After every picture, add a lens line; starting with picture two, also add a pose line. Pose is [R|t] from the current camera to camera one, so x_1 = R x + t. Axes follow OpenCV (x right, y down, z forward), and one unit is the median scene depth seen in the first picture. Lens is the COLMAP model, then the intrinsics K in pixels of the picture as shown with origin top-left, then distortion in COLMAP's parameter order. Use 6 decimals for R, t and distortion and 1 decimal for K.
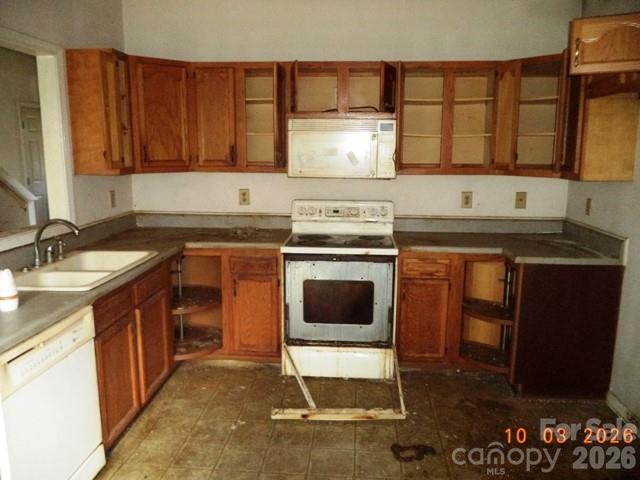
lens RADIAL K [[512.6, 0, 320.0], [0, 512.6, 240.0], [0, 0, 1]] dist [-0.040657, -0.005256]
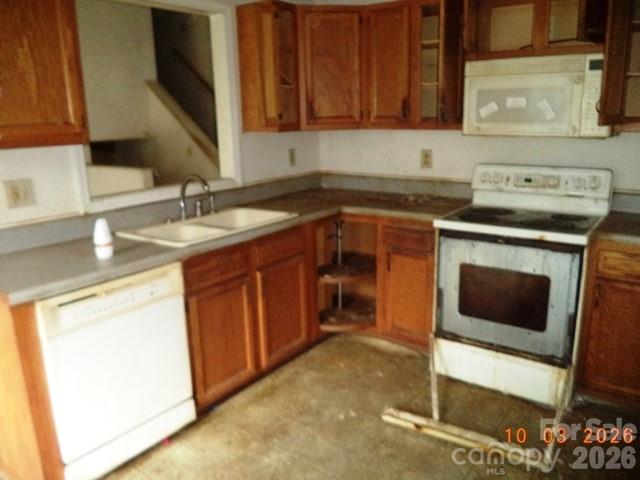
lens RADIAL K [[512.6, 0, 320.0], [0, 512.6, 240.0], [0, 0, 1]] dist [-0.040657, -0.005256]
pose [[0.845833, 0.103457, -0.523319, 0.195997], [-0.067466, 0.993883, 0.087441, -0.013230], [0.529164, -0.038654, 0.847639, 0.193890]]
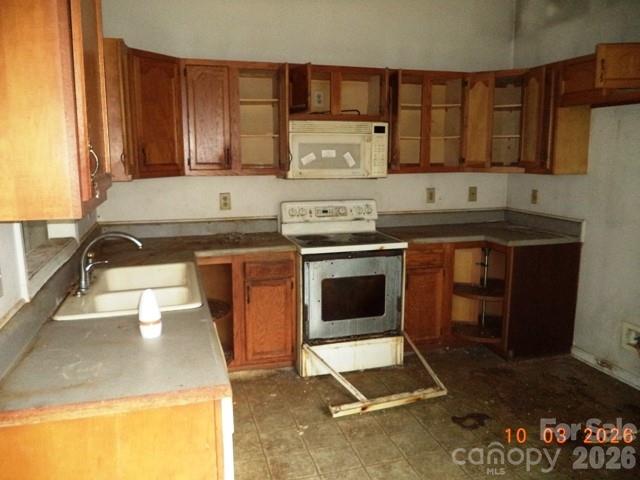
lens RADIAL K [[512.6, 0, 320.0], [0, 512.6, 240.0], [0, 0, 1]] dist [-0.040657, -0.005256]
pose [[0.934541, -0.066916, 0.349507, -0.377401], [0.069454, 0.997571, 0.005283, -0.005449], [-0.349011, 0.019338, 0.936919, 0.048397]]
